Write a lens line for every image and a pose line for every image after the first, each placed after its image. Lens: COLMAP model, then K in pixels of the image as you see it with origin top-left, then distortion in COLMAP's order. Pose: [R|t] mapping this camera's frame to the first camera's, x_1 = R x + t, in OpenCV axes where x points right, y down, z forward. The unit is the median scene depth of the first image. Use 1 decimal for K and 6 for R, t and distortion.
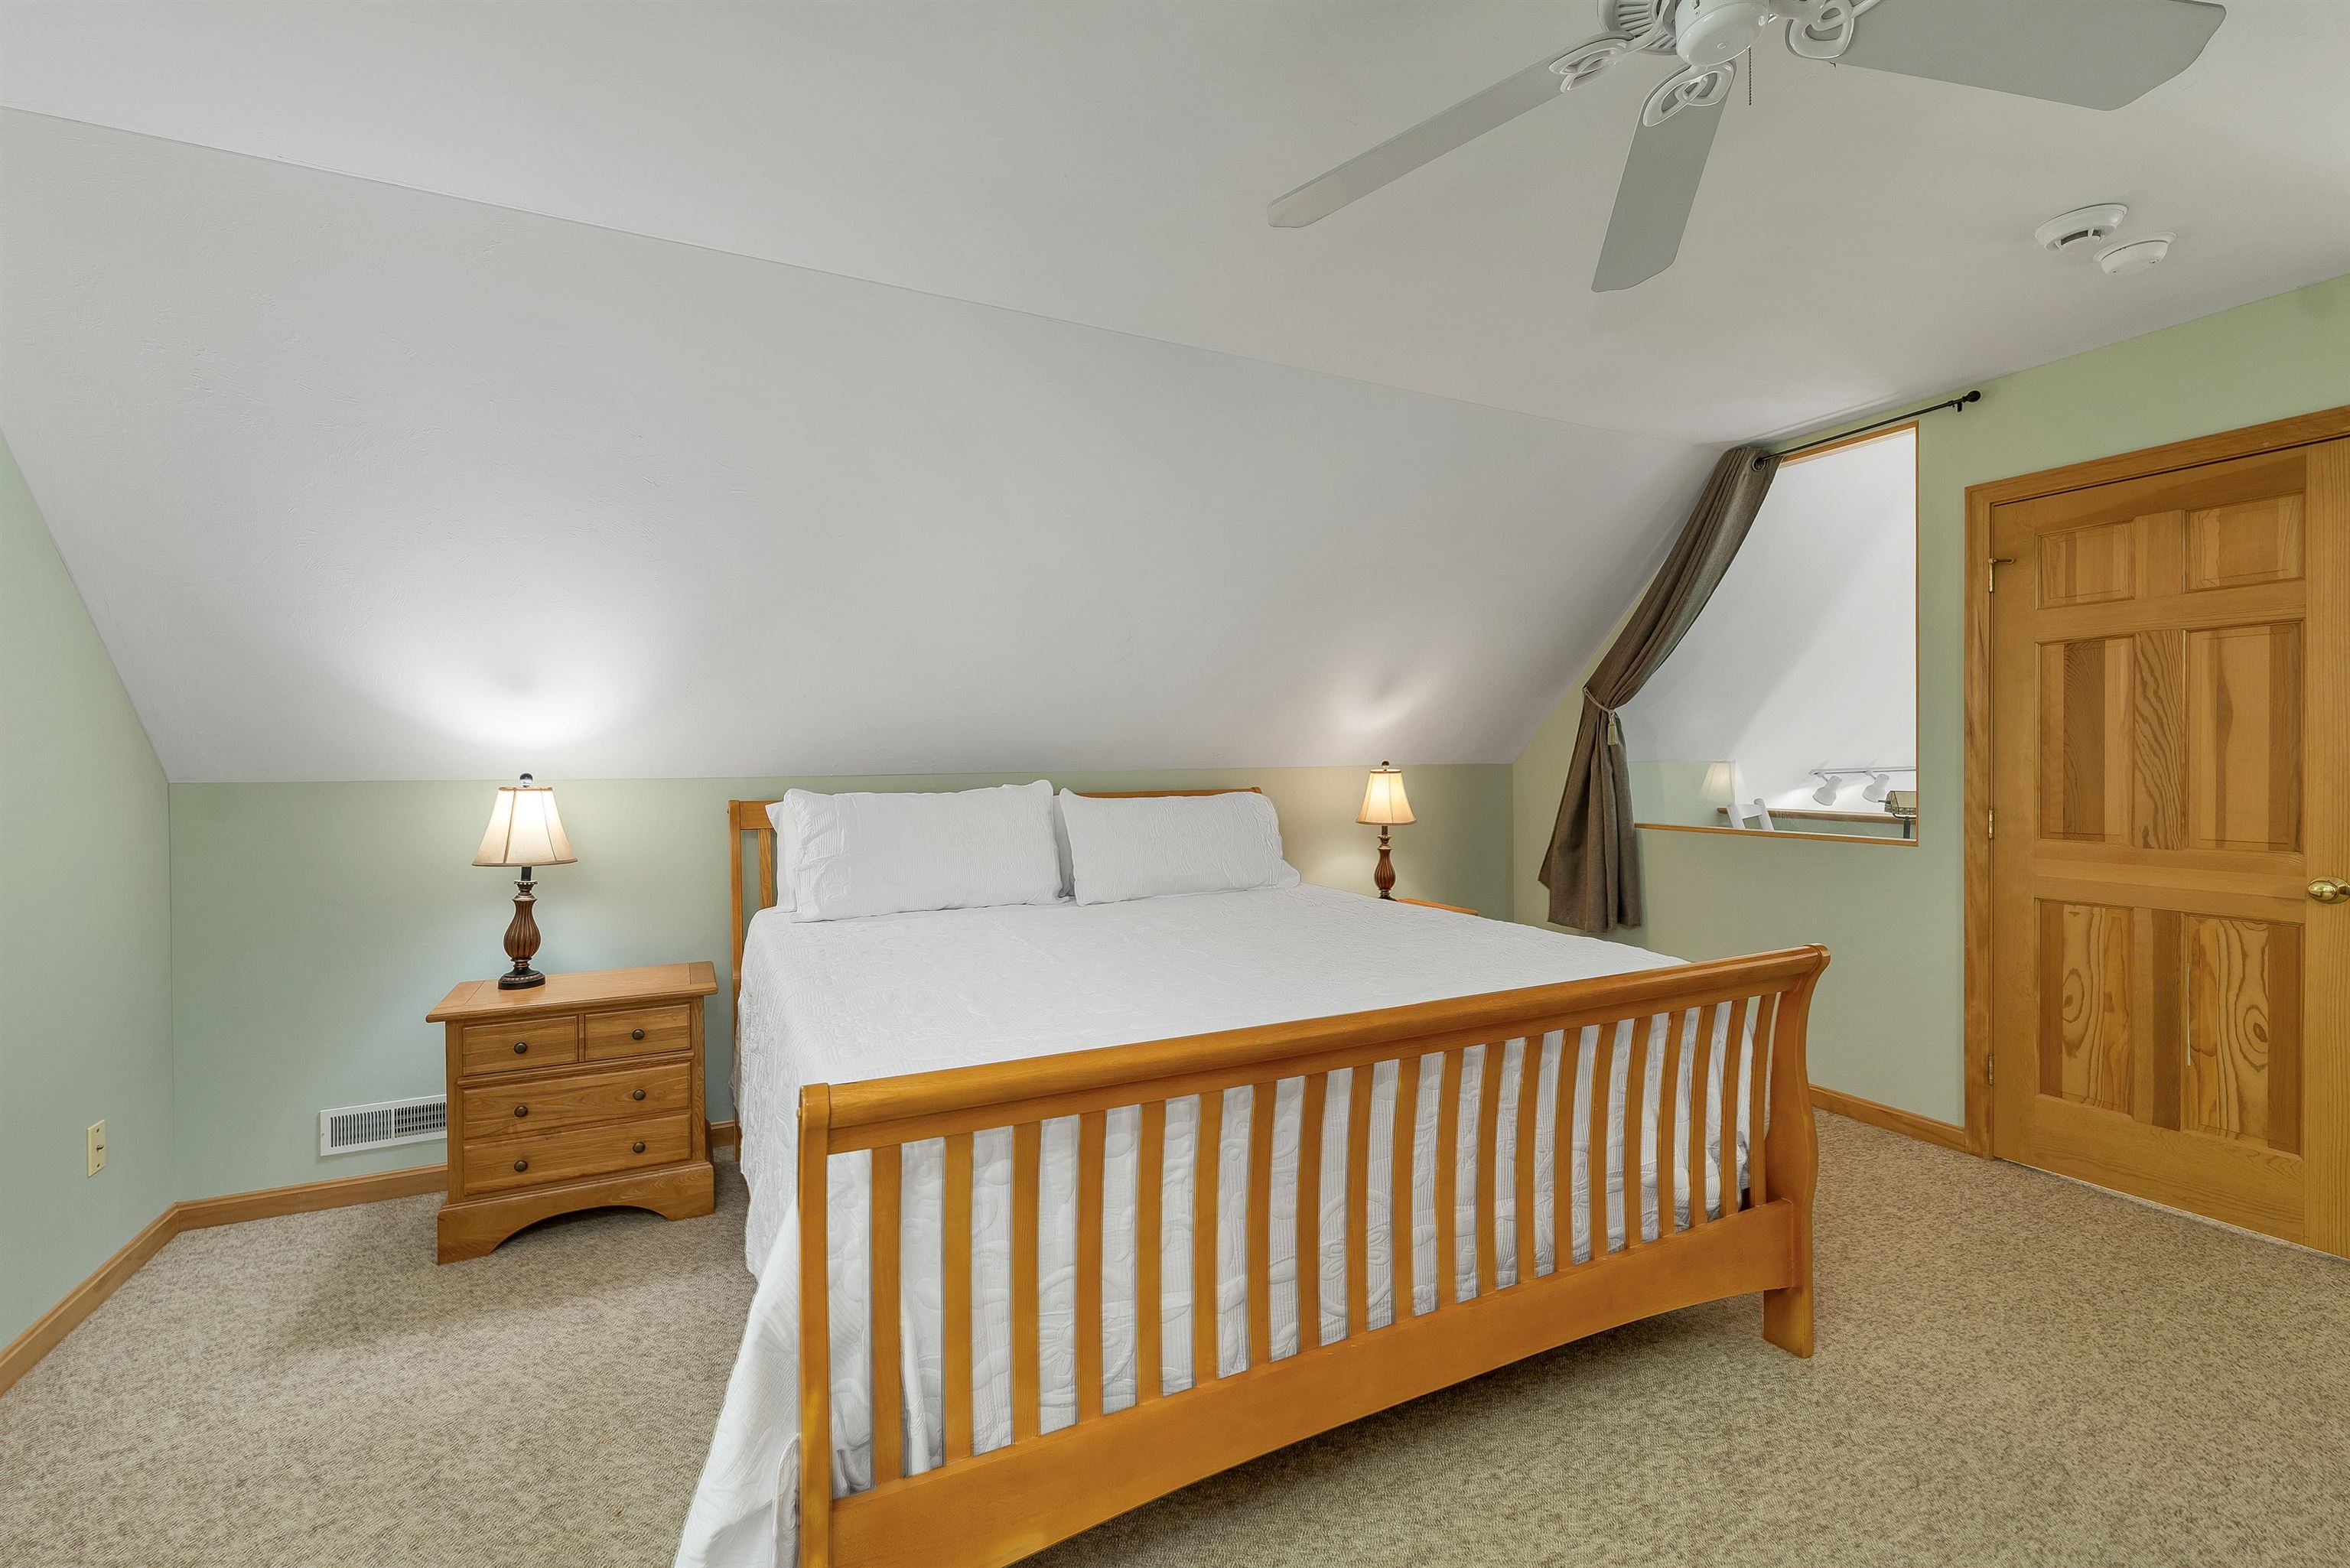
lens RADIAL K [[977.3, 0, 1169.3], [0, 977.3, 763.5], [0, 0, 1]] dist [0.000153, 0.000151]
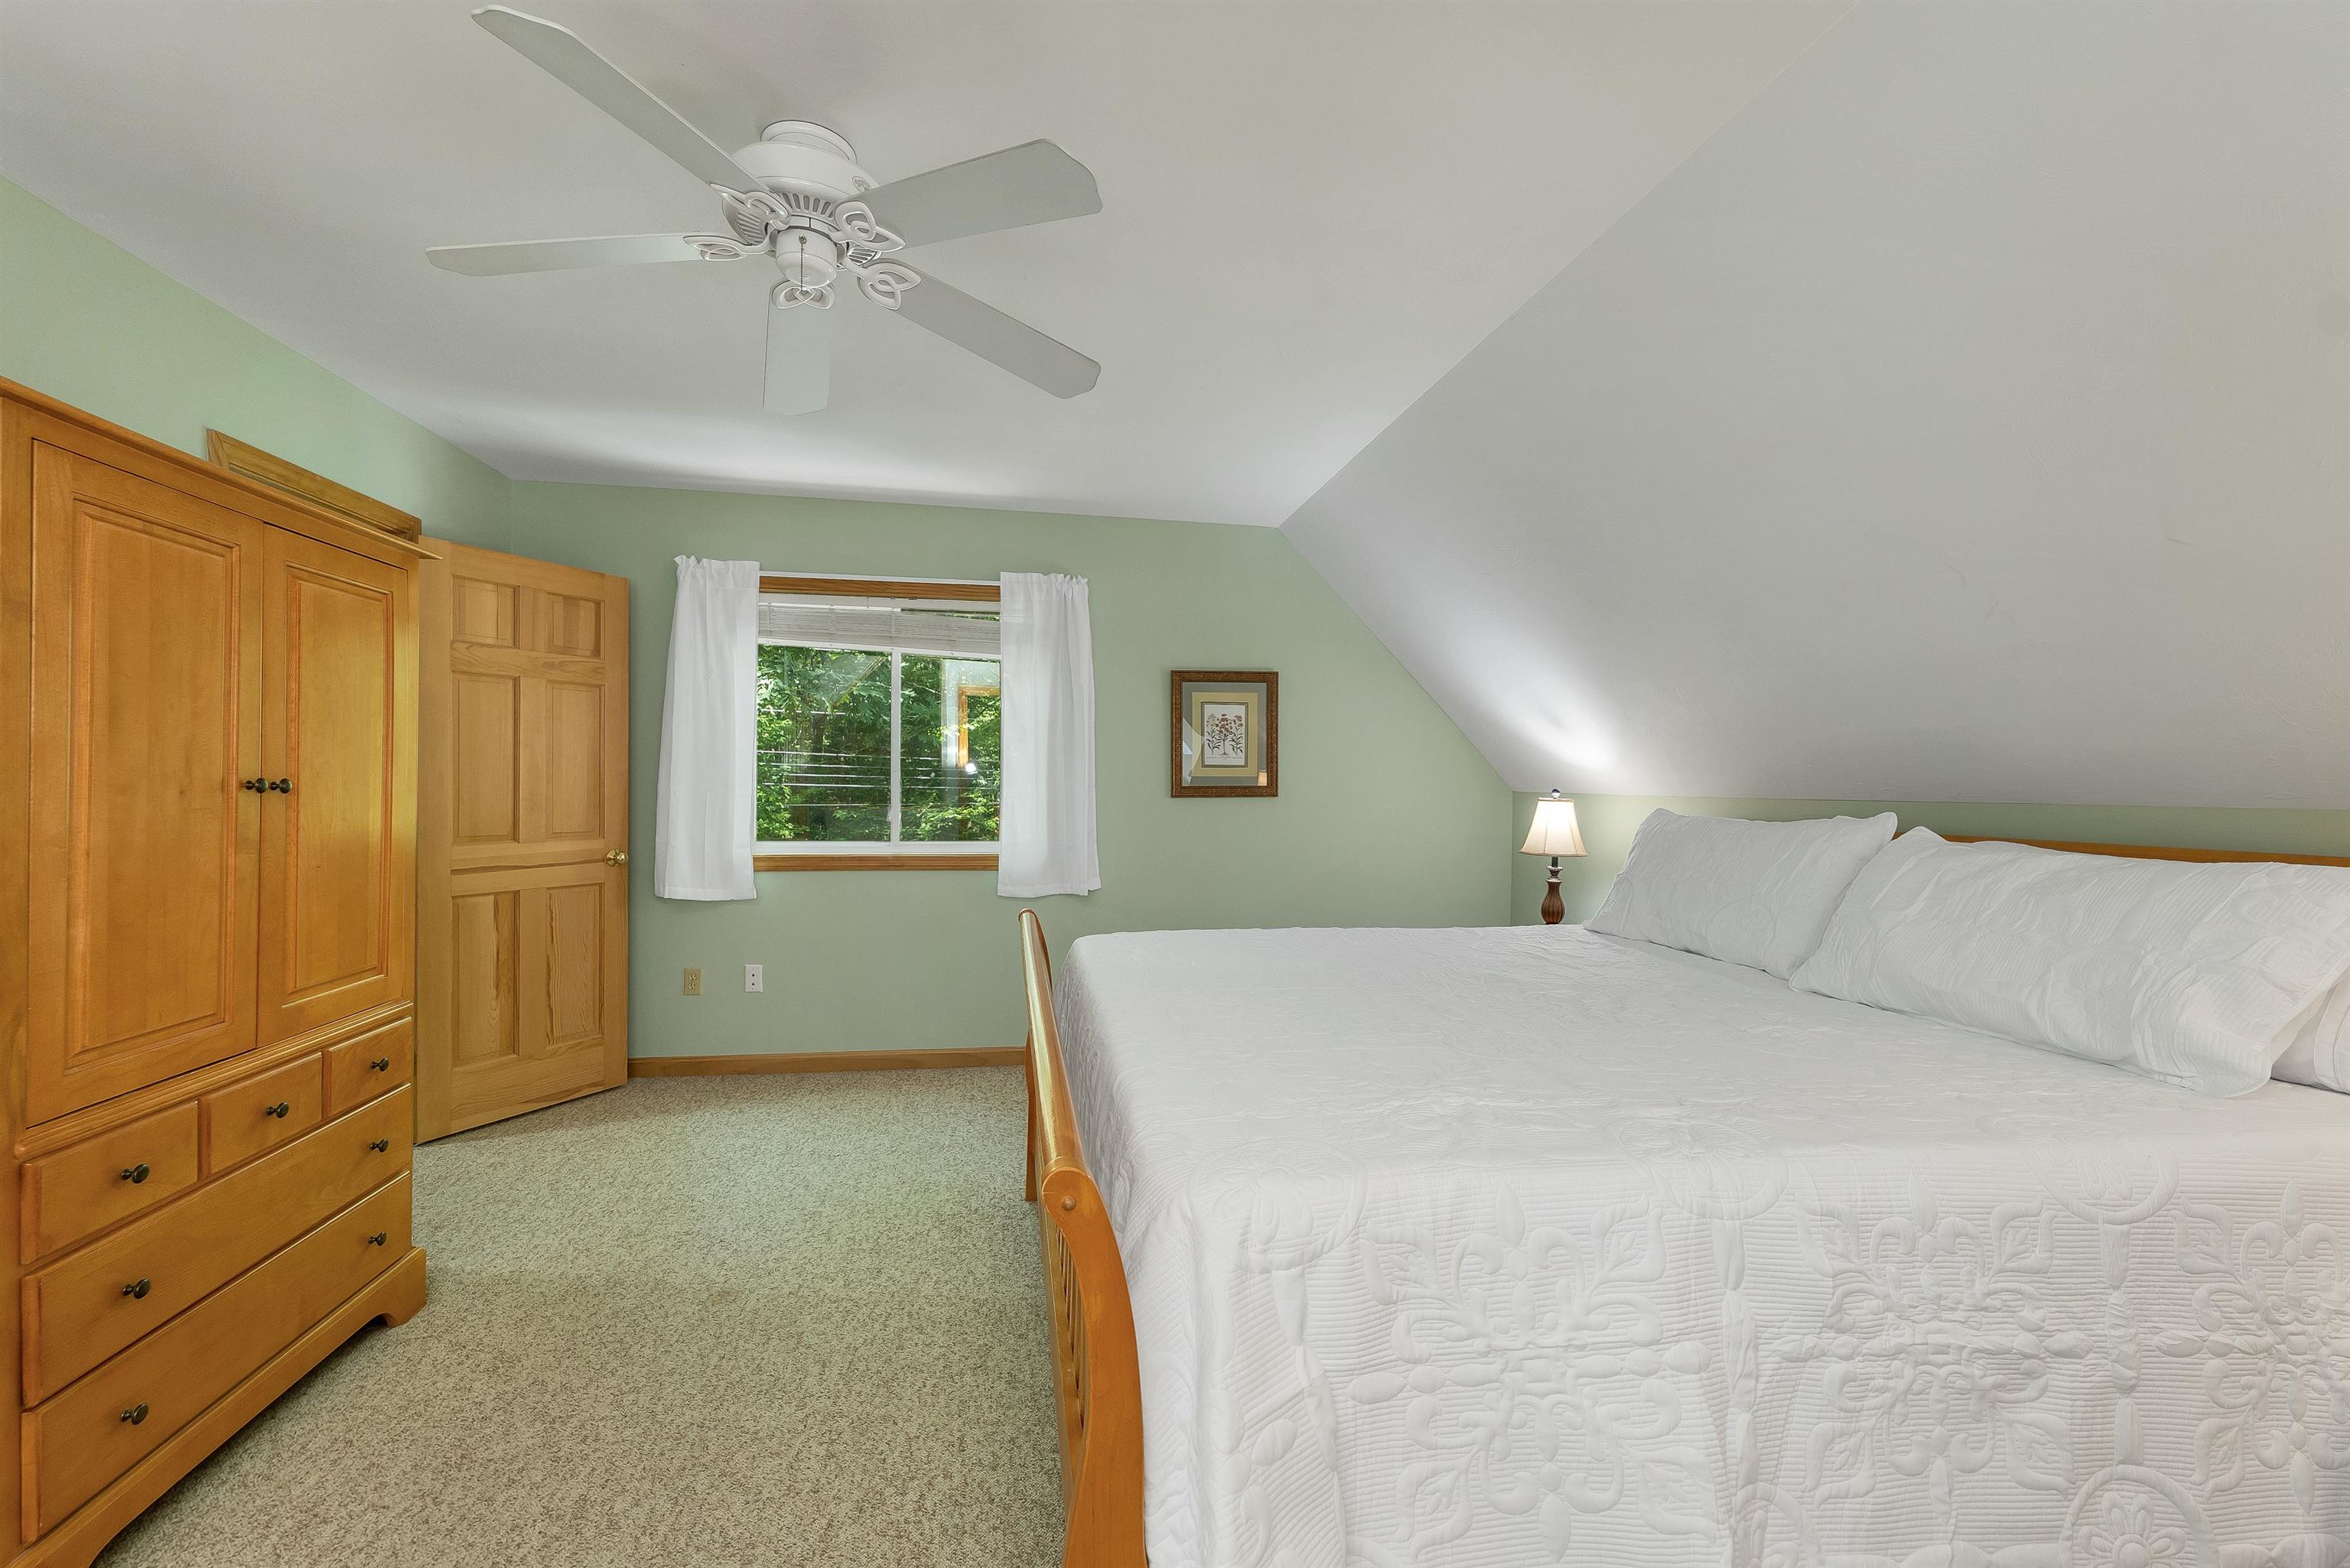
lens RADIAL K [[977.3, 0, 1171.2], [0, 977.3, 785.1], [0, 0, 1]] dist [0.000153, 0.000151]
pose [[-0.277760, 0.009691, -0.960602, 1.017769], [-0.005139, 0.999920, 0.011574, -0.011750], [0.960637, 0.008152, -0.277688, 1.088587]]
